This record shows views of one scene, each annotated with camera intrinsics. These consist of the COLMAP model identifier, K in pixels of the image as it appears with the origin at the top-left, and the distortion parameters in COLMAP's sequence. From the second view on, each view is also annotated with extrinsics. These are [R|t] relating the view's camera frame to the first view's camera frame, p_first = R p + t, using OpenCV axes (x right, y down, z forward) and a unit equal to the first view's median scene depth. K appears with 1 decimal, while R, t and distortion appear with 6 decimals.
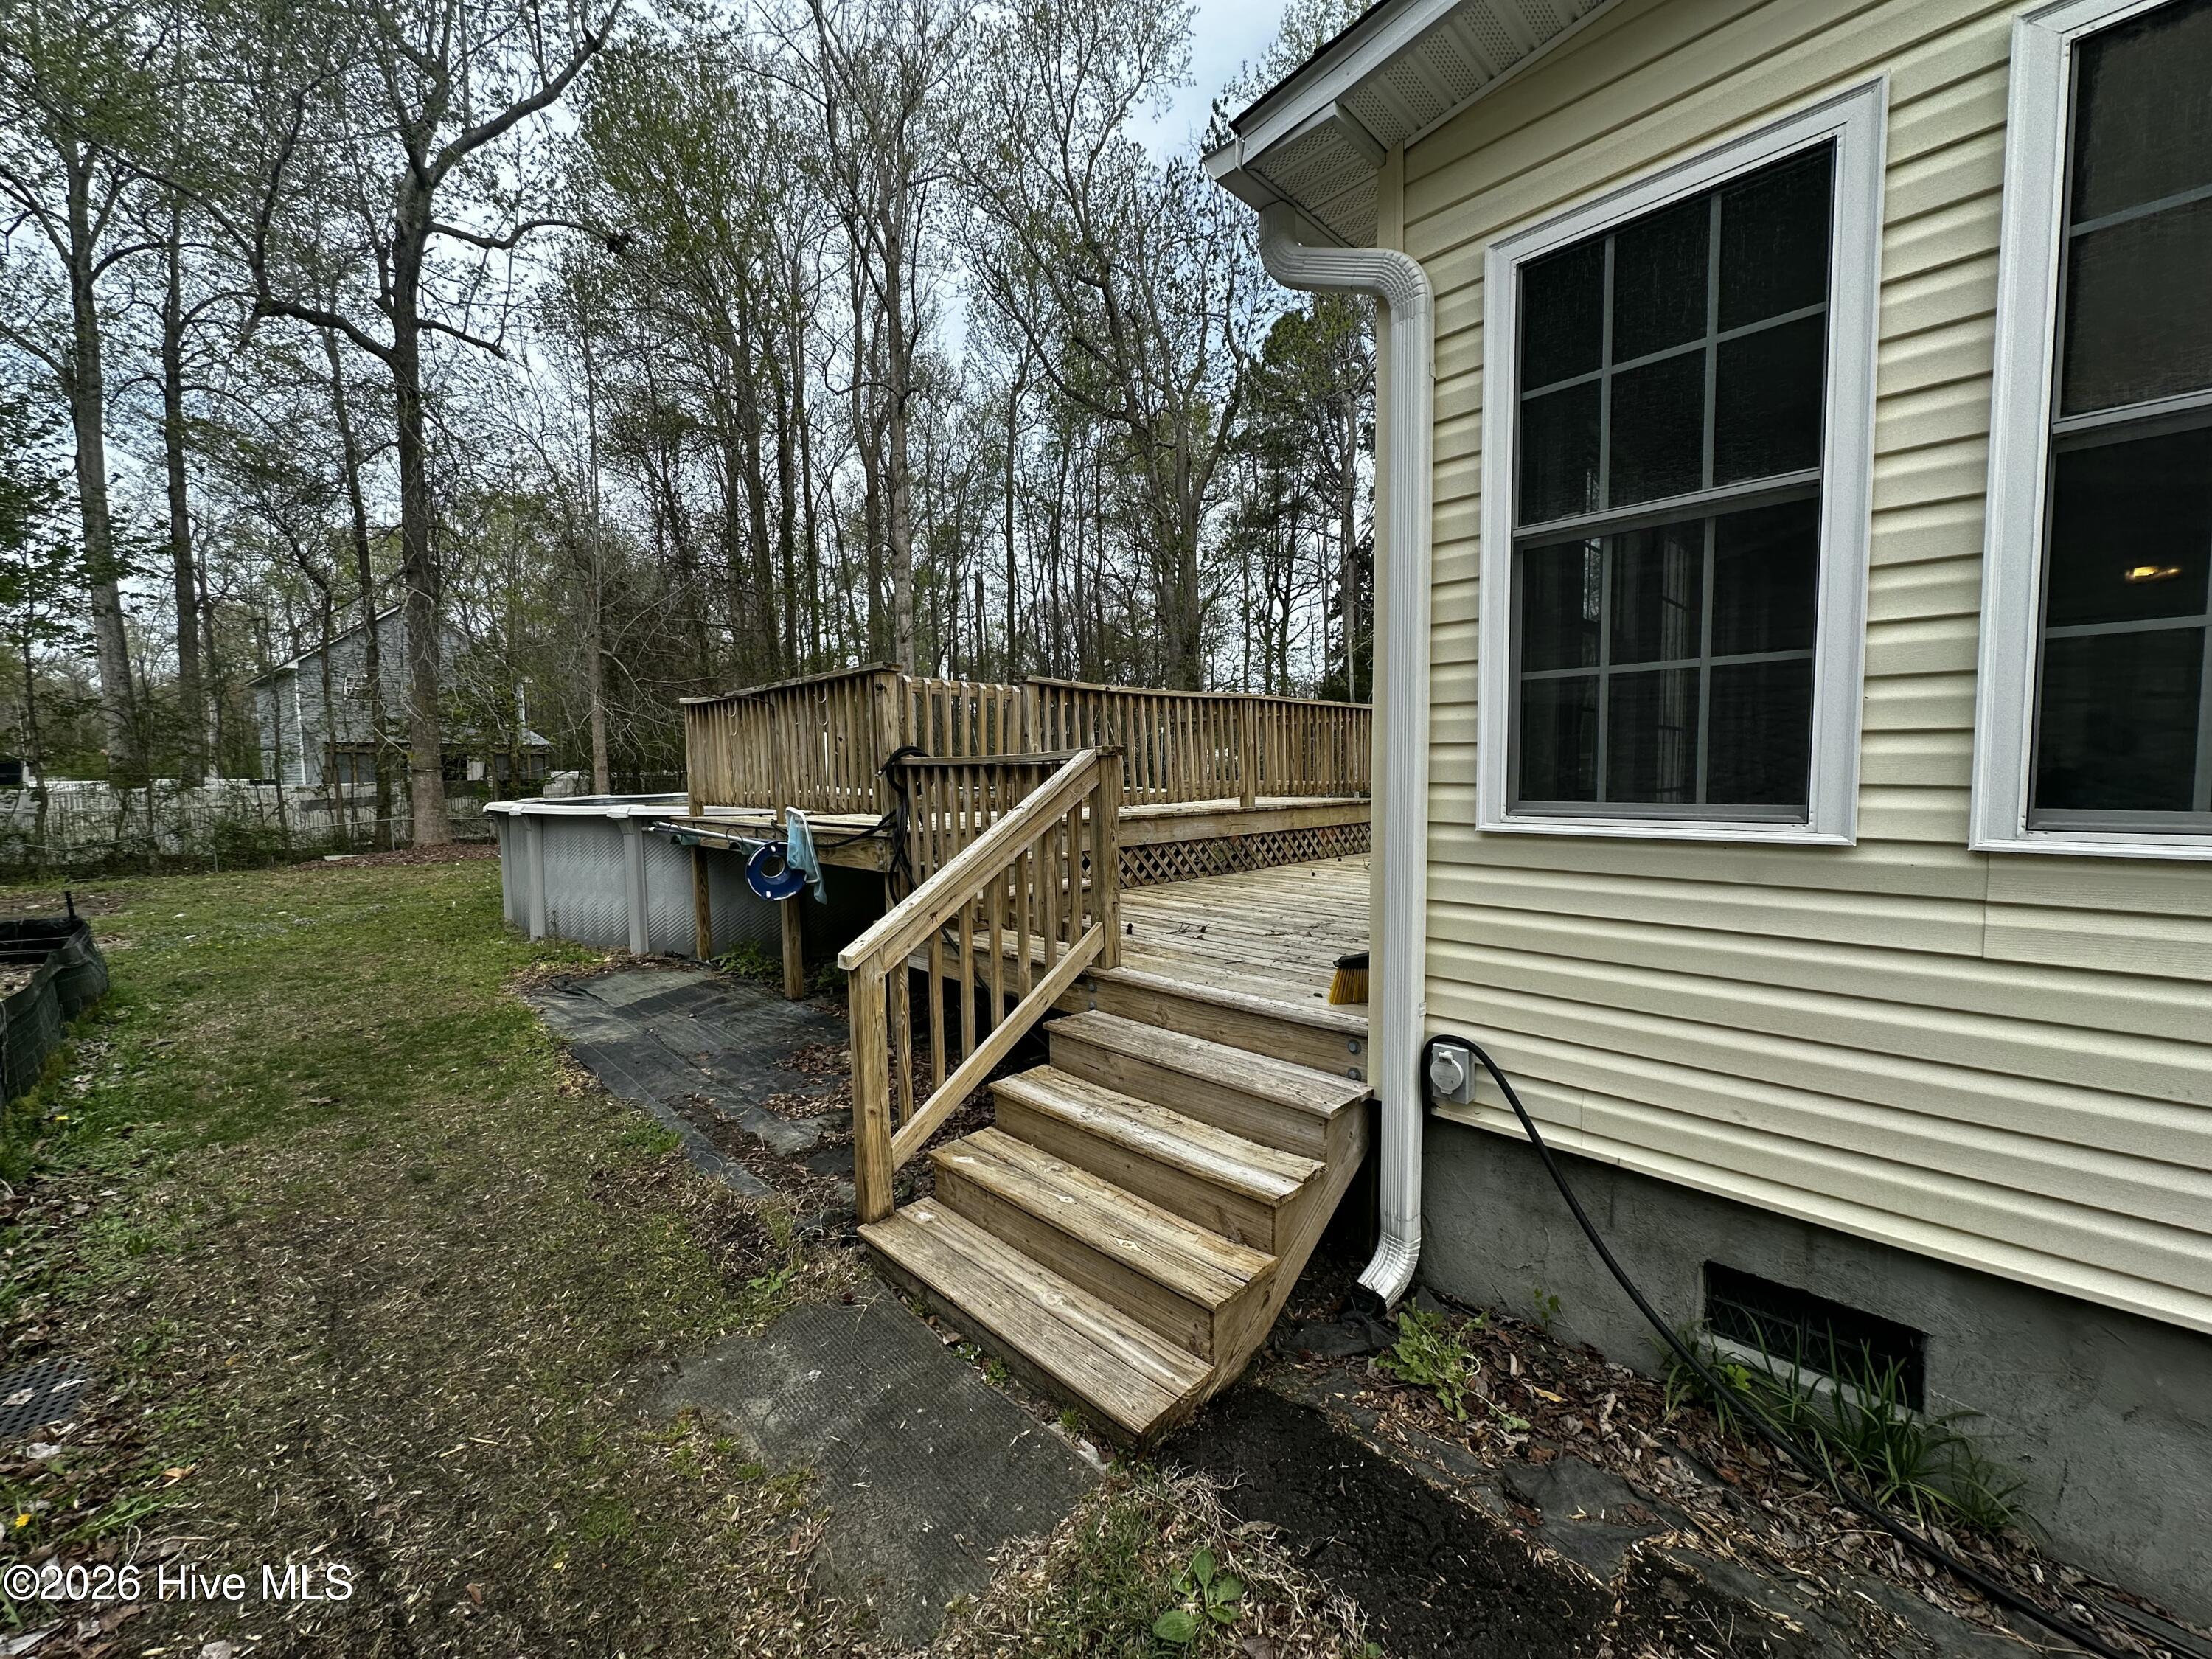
lens RADIAL K [[874.4, 0, 1104.1], [0, 874.4, 828.7], [0, 0, 1]] dist [-0.002649, 0.001287]
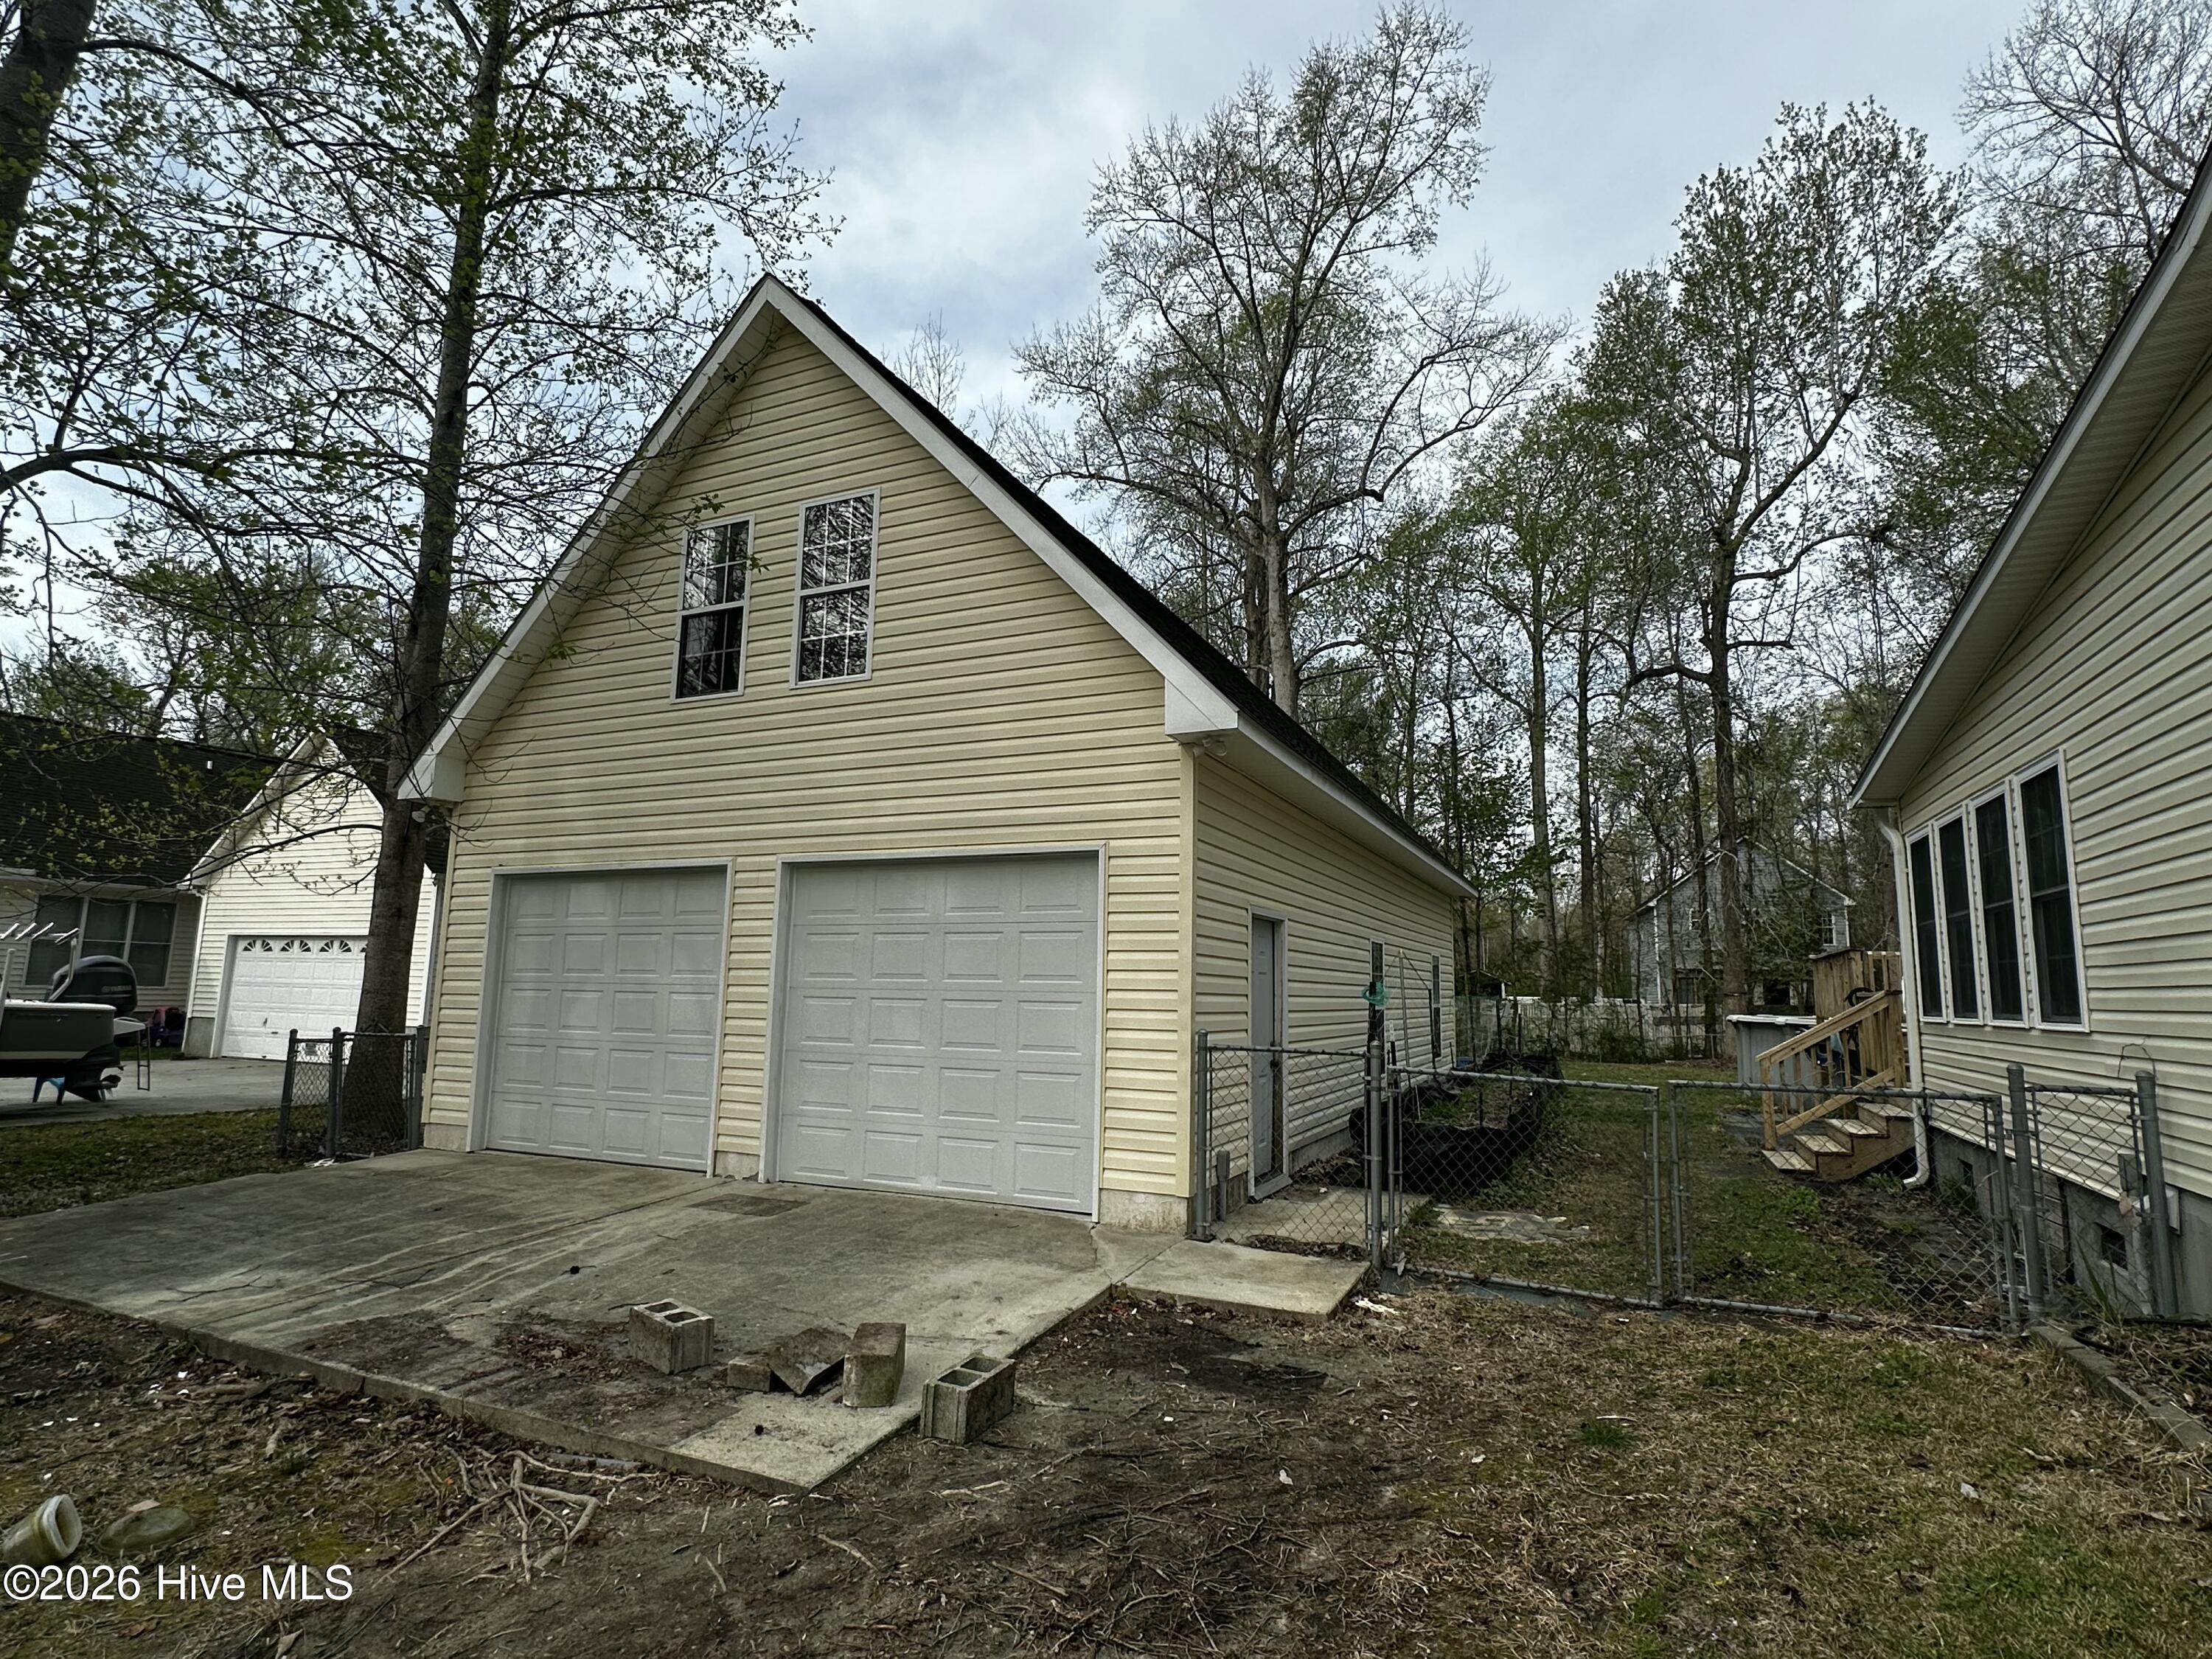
lens RADIAL K [[1110.3, 0, 1108.0], [0, 1110.3, 840.2], [0, 0, 1]] dist [-0.001886, -0.000398]
pose [[0.354073, -0.107370, -0.929034, 0.387253], [-0.085986, 0.985443, -0.146661, 0.023859], [0.931257, 0.131813, 0.339686, -0.378548]]
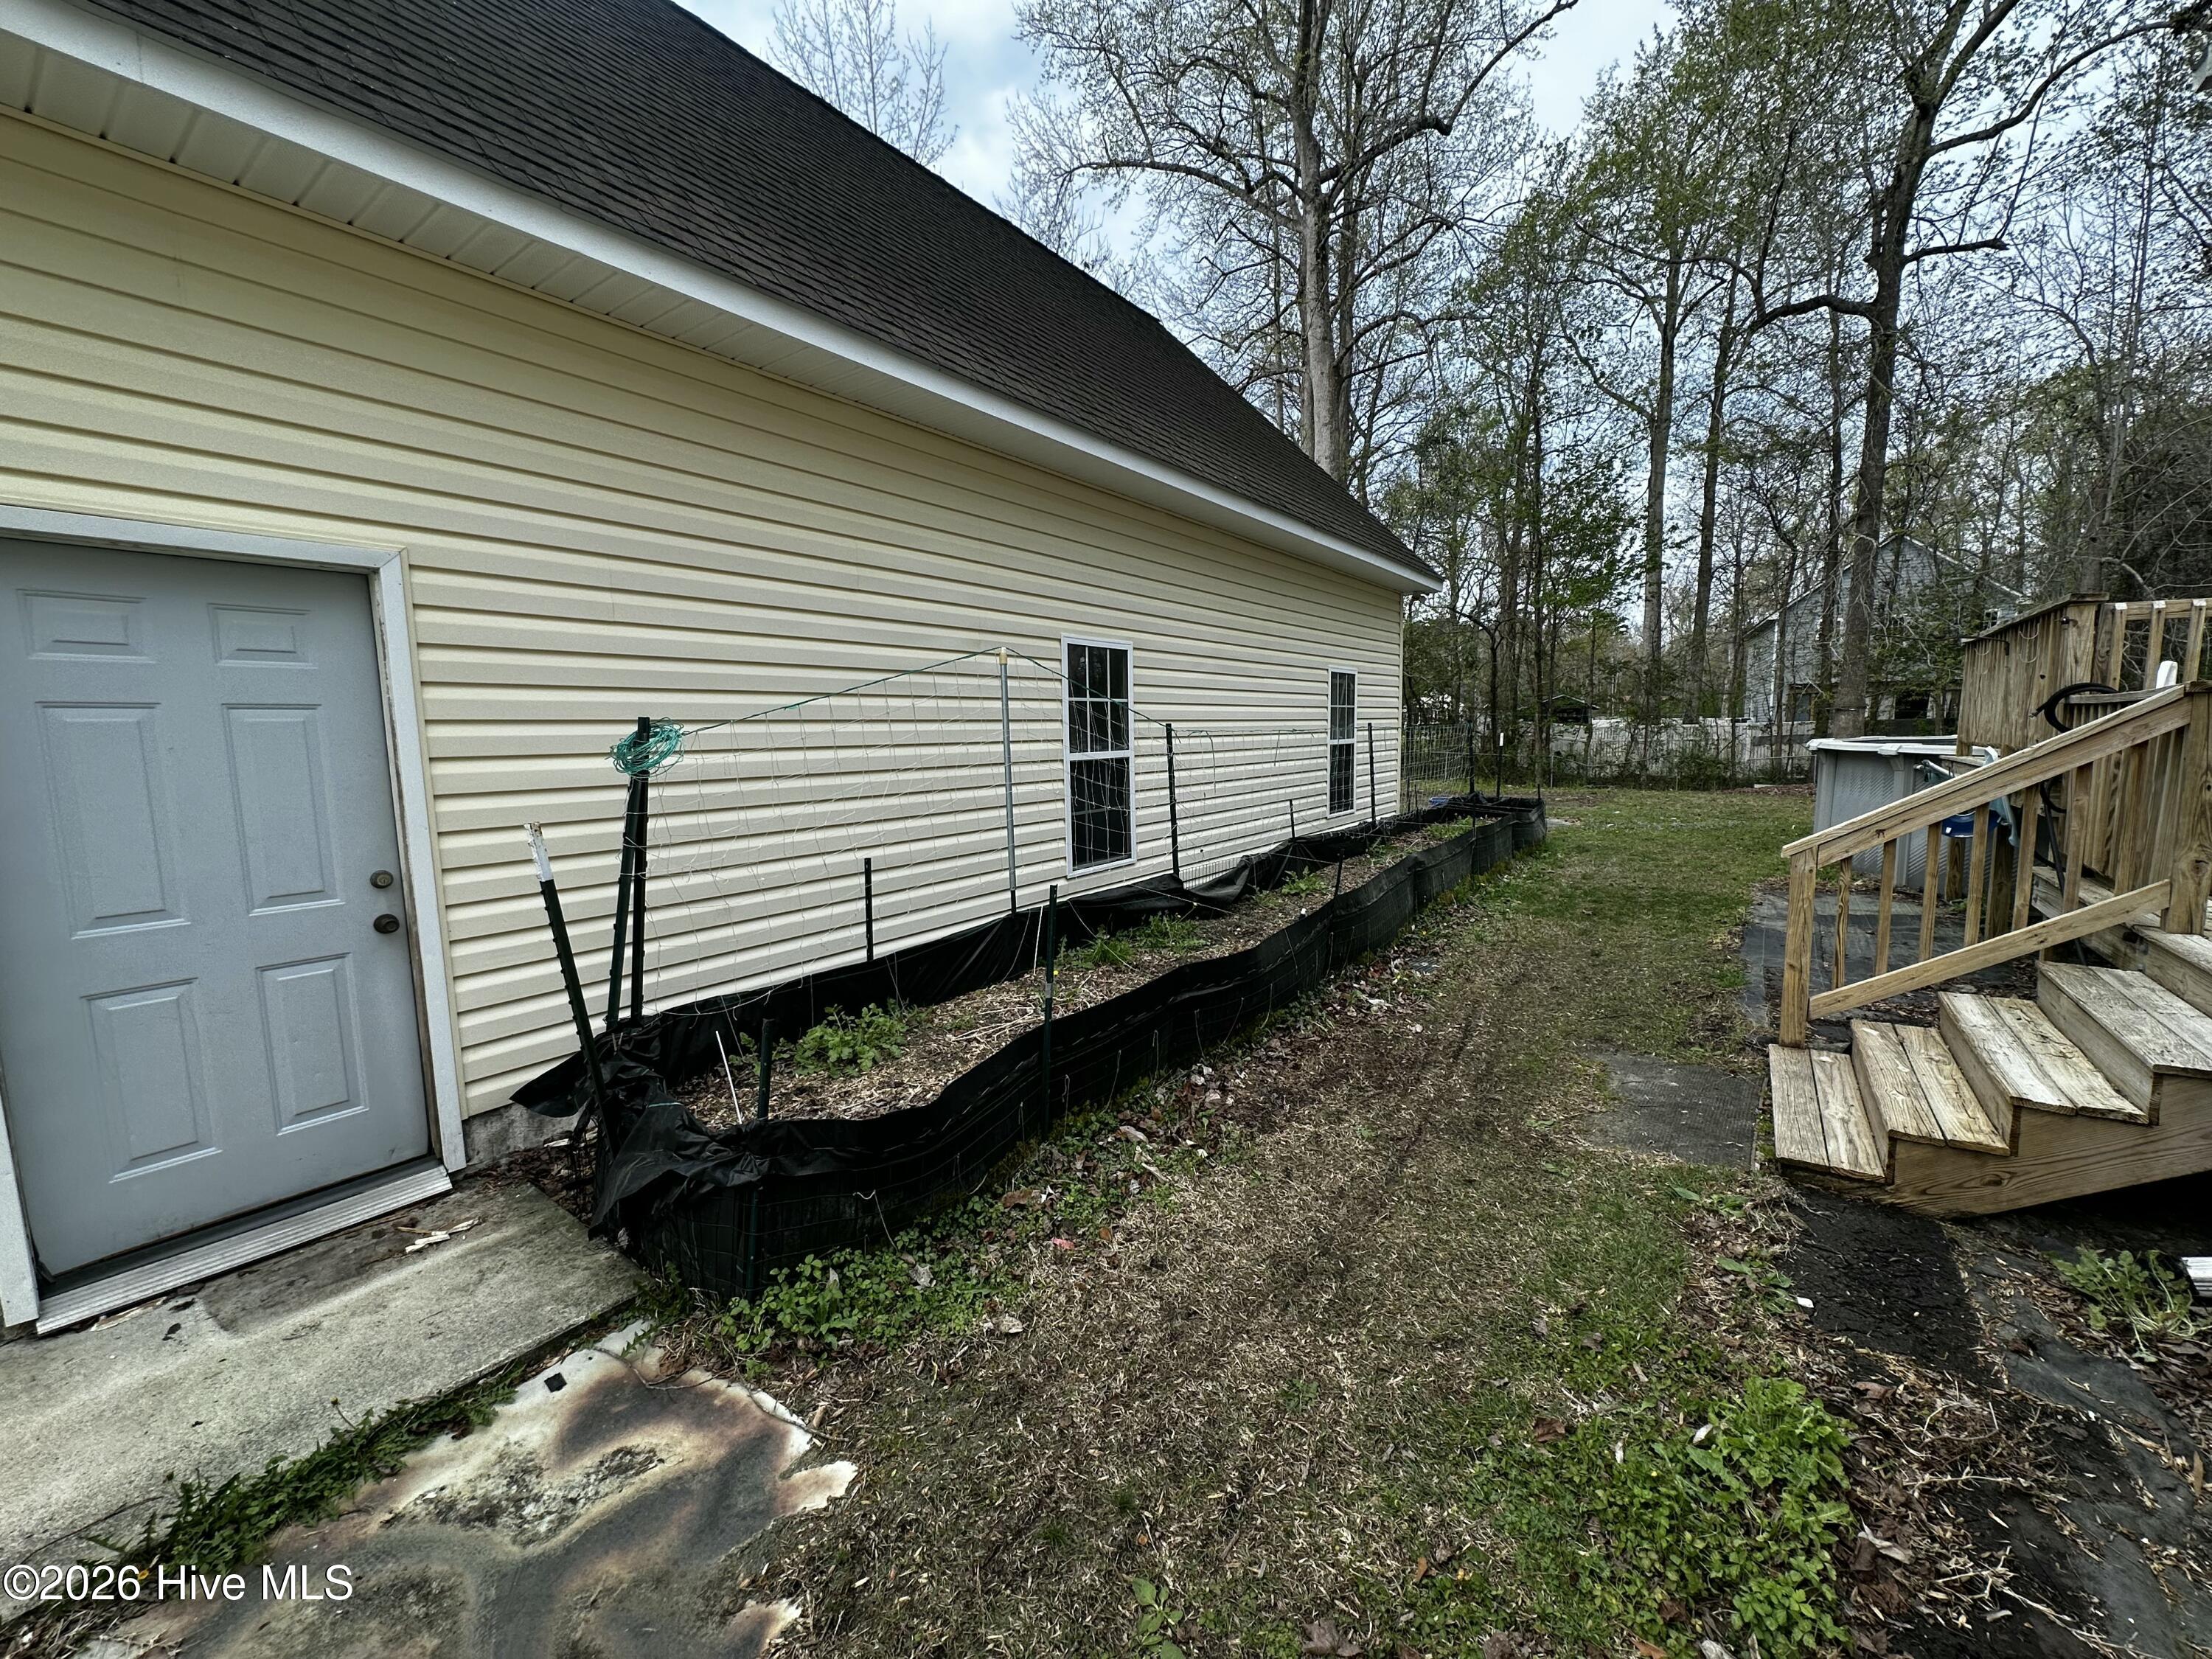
lens RADIAL K [[874.4, 0, 1105.1], [0, 874.4, 825.2], [0, 0, 1]] dist [-0.002649, 0.001287]
pose [[0.153665, 0.118480, -0.980994, 0.133572], [-0.053683, 0.992320, 0.111439, 0.001970], [0.986664, 0.035539, 0.158845, -0.042161]]
